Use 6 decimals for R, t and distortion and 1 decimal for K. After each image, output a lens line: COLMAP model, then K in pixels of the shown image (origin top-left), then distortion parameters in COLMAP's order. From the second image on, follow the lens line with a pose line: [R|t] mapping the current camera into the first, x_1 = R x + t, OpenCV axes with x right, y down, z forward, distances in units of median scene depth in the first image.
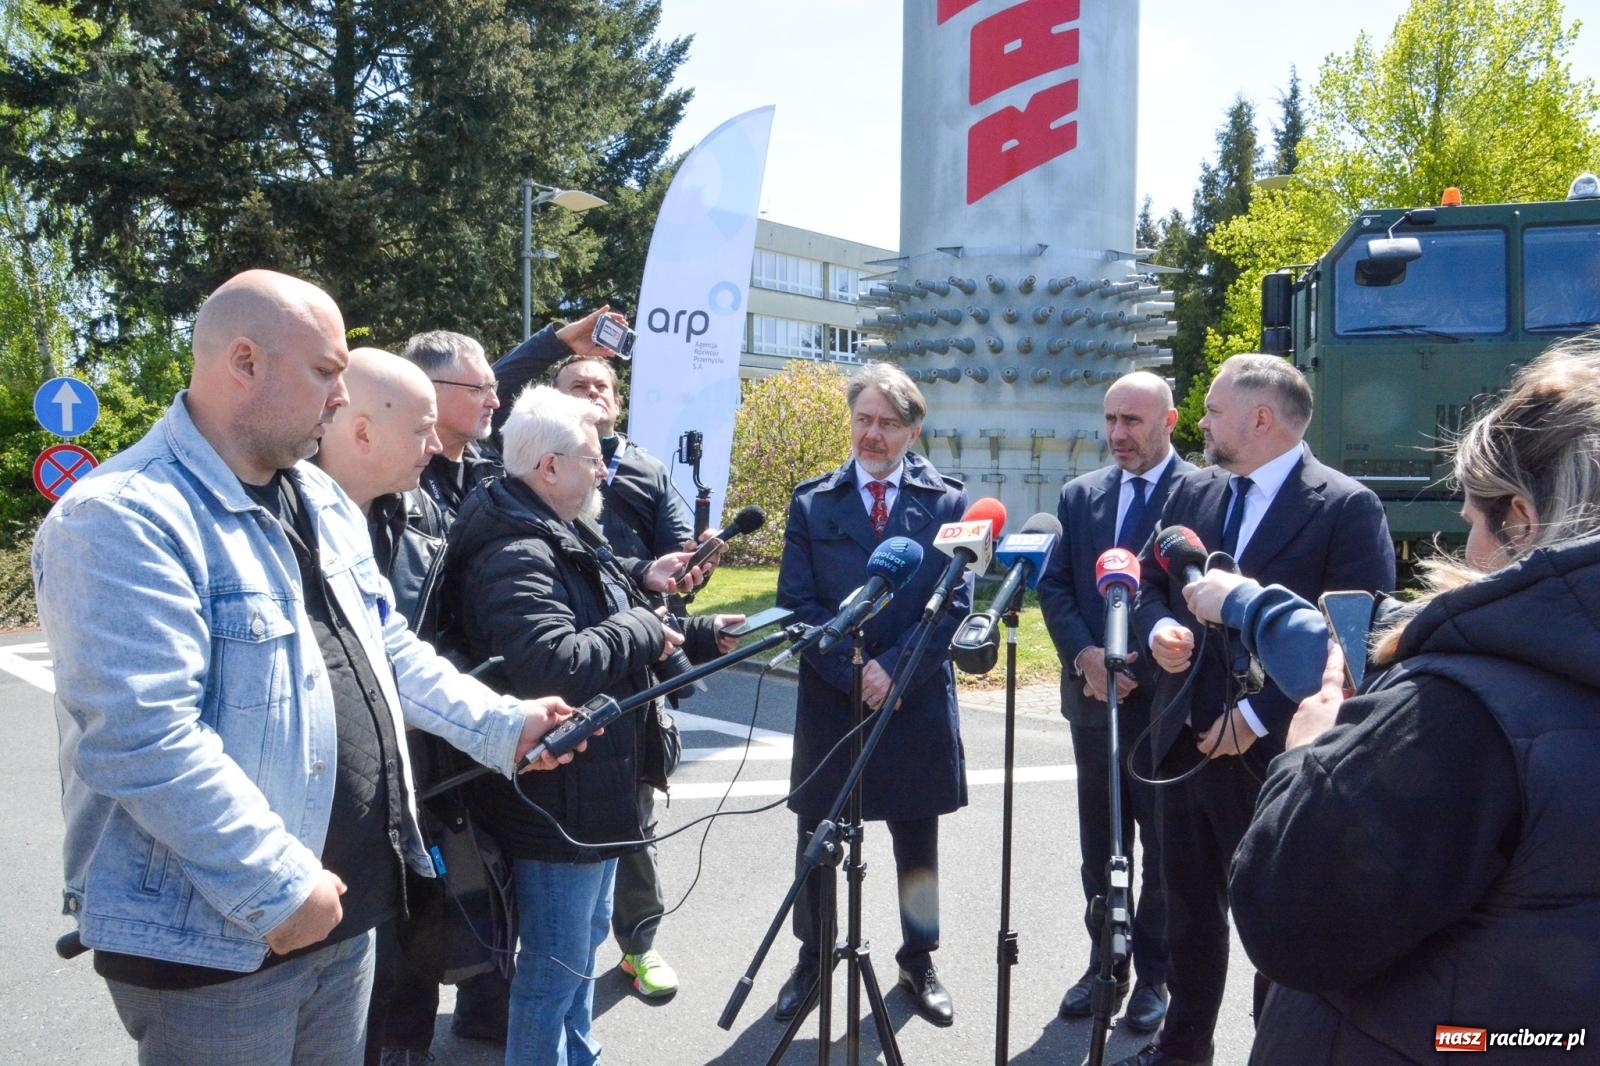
lens RADIAL K [[1127.2, 0, 784.9], [0, 1127.2, 550.3], [0, 0, 1]] dist [-0.123819, 0.060589]
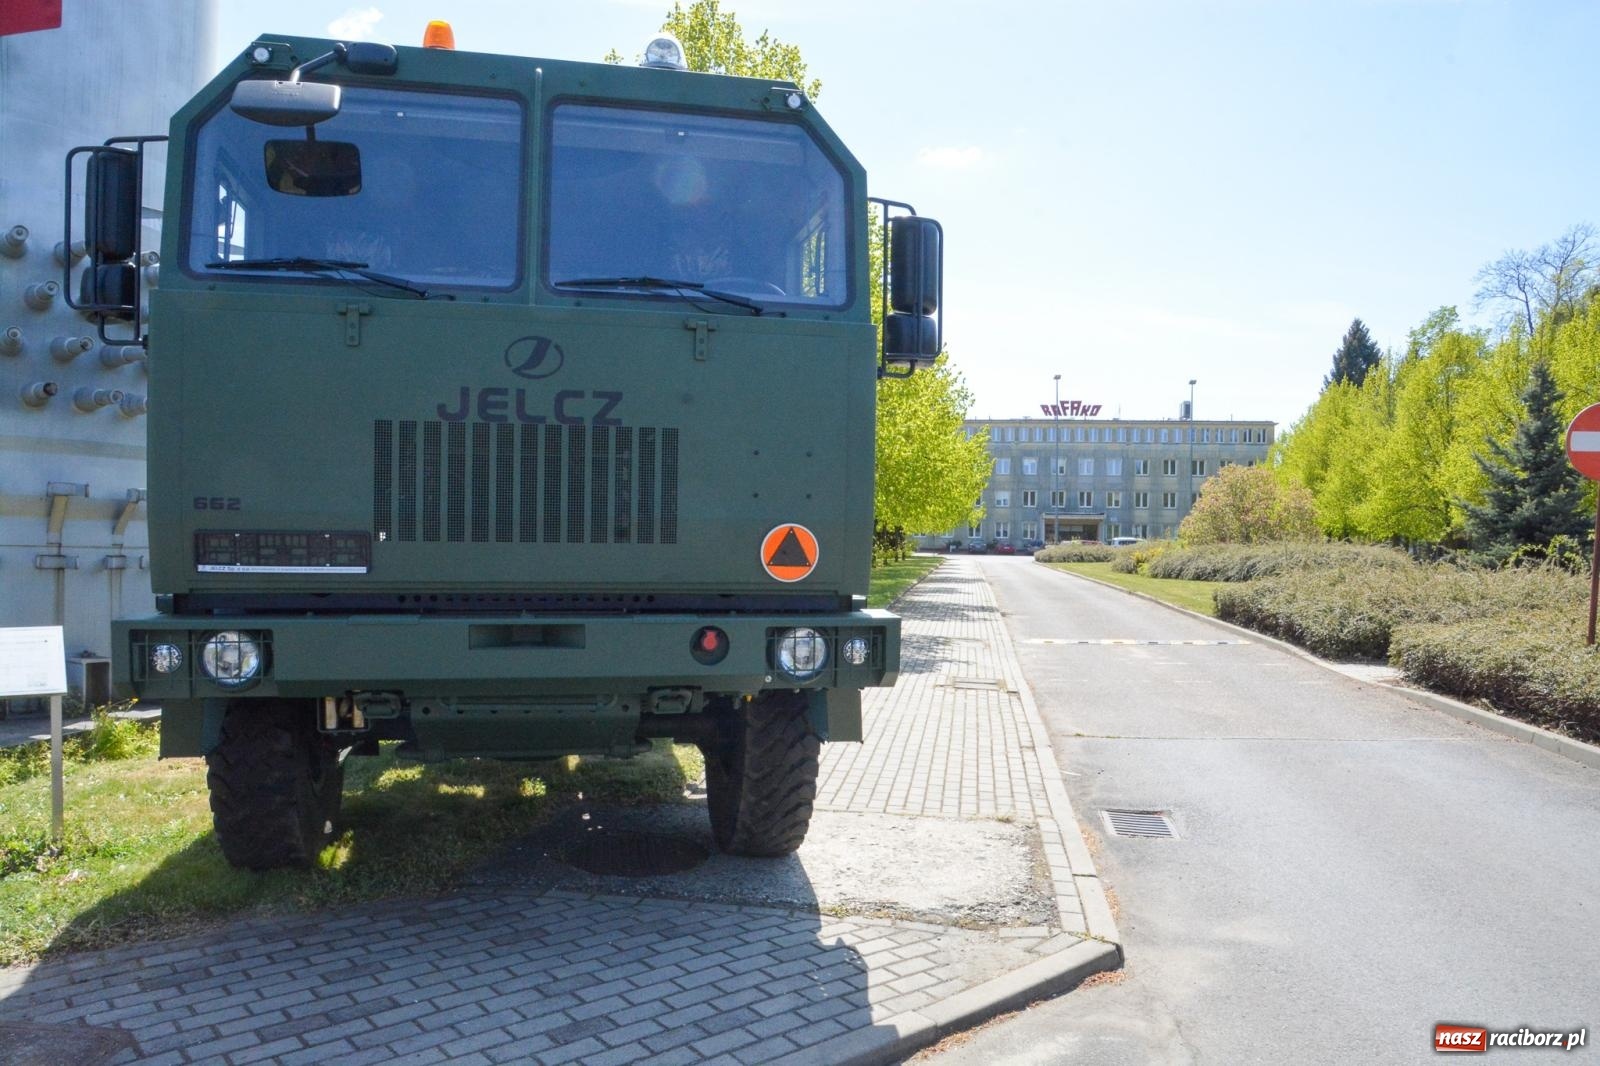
lens RADIAL K [[1127.2, 0, 801.2], [0, 1127.2, 559.4], [0, 0, 1]] dist [-0.123819, 0.060589]
pose [[0.844731, 0.004919, 0.535168, 0.289908], [0.026723, 0.998323, -0.051356, -0.022891], [-0.534523, 0.057683, 0.843183, 0.277055]]
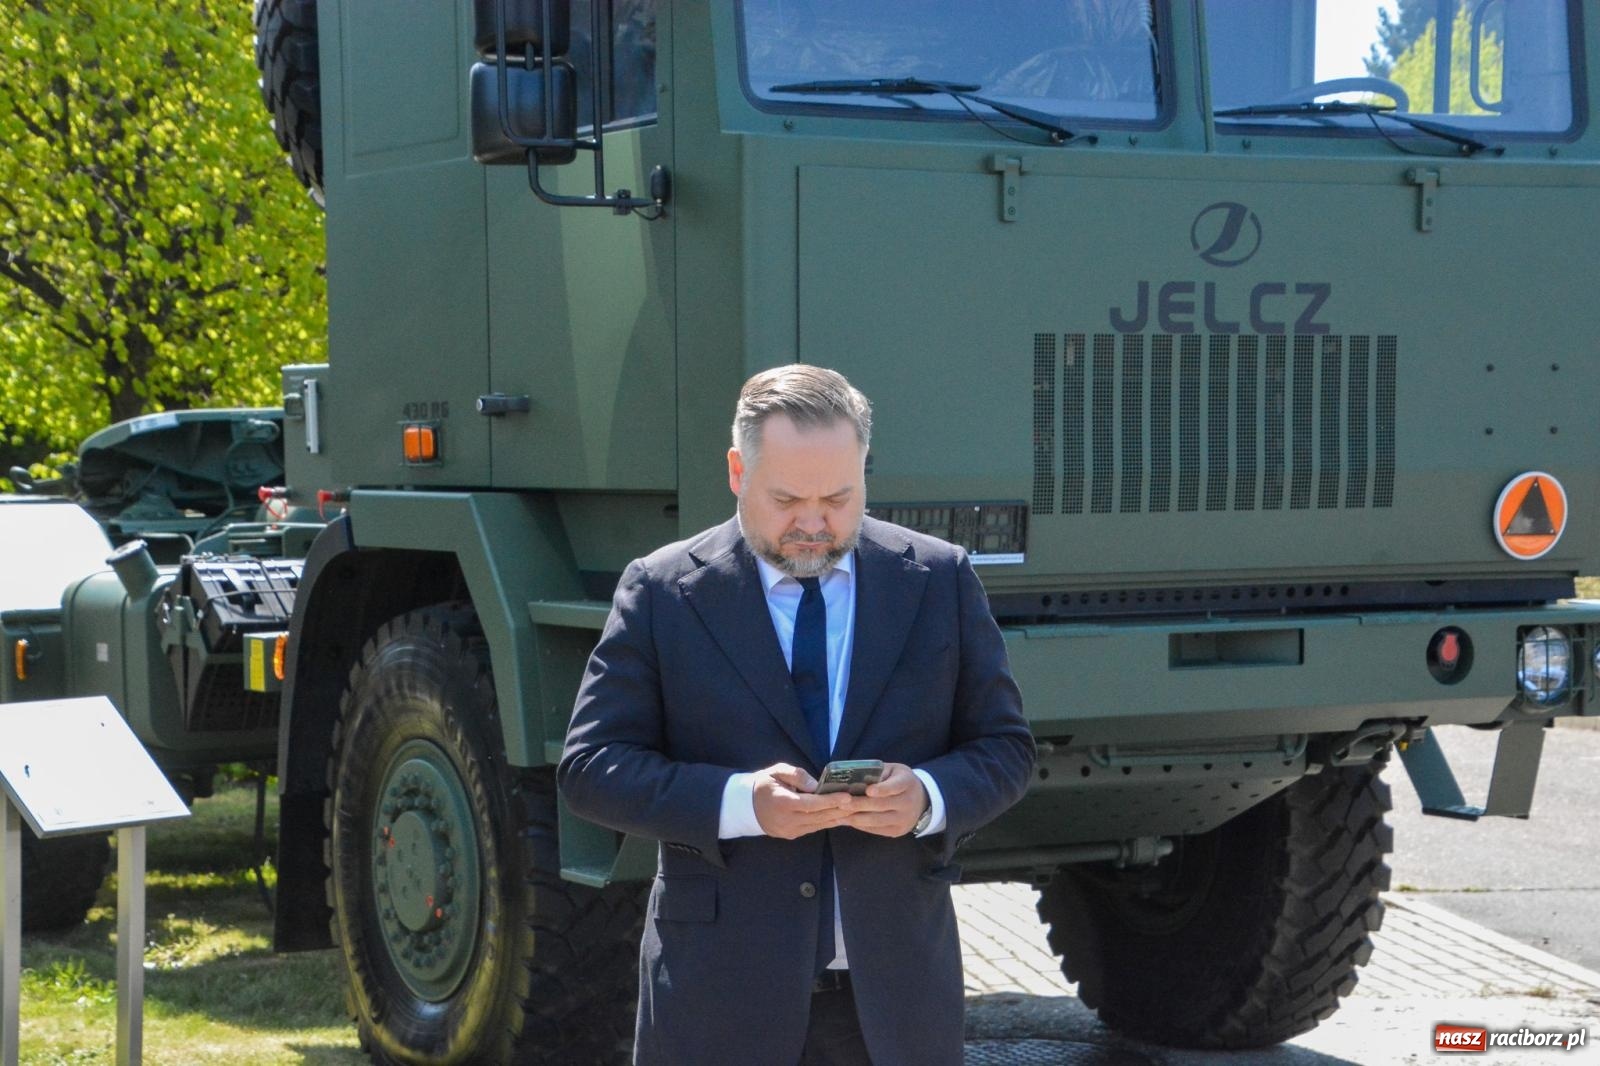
lens RADIAL K [[3393.8, 0, 818.4], [0, 3393.8, 598.9], [0, 0, 1]] dist [0.621246, 0.000000]
pose [[0.646517, -0.027607, 0.762400, -0.136472], [0.071302, 0.997157, -0.024357, -0.018949], [-0.759560, 0.070108, 0.646647, 0.223260]]
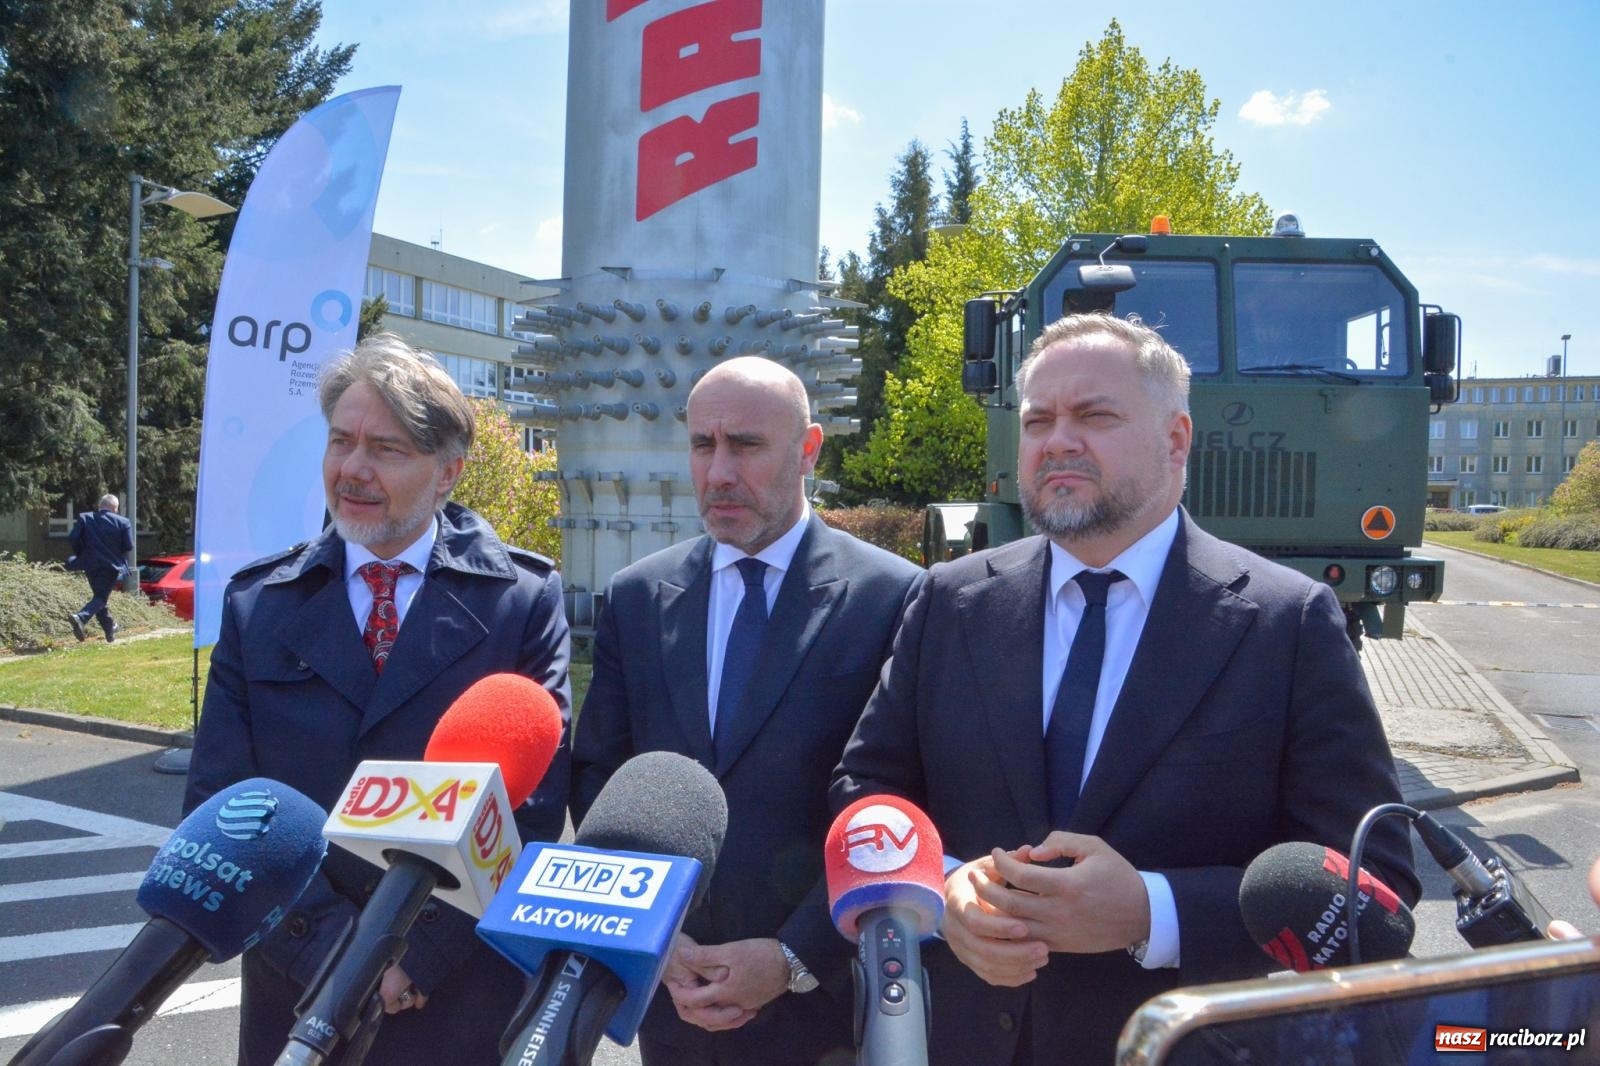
lens RADIAL K [[1127.2, 0, 786.5], [0, 1127.2, 563.7], [0, 0, 1]] dist [-0.123819, 0.060589]
pose [[0.960468, -0.005471, 0.278338, 0.029327], [0.013042, 0.999593, -0.025356, -0.011270], [-0.278086, 0.027983, 0.960149, 0.114274]]
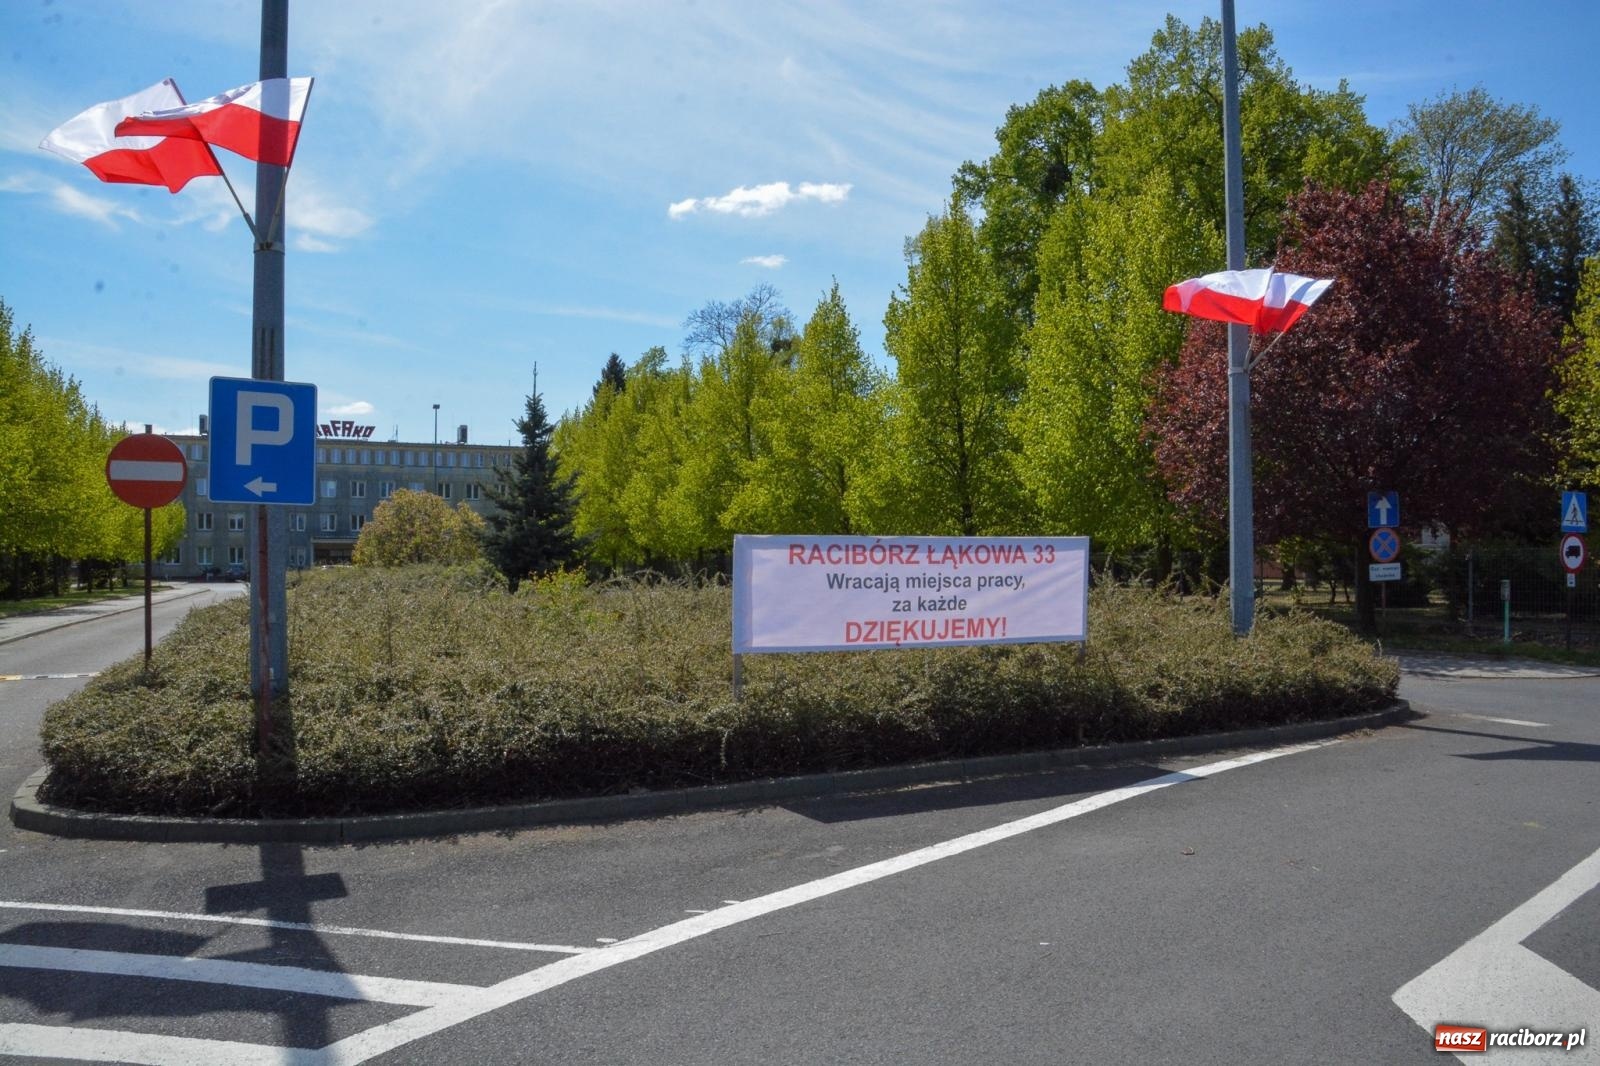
lens RADIAL K [[1127.2, 0, 808.3], [0, 1127.2, 538.5], [0, 0, 1]] dist [-0.123819, 0.060589]
pose [[0.413115, 0.021370, 0.910428, 0.617073], [0.078096, 0.995210, -0.058798, 0.002777], [-0.907324, 0.095391, 0.409468, -0.128981]]
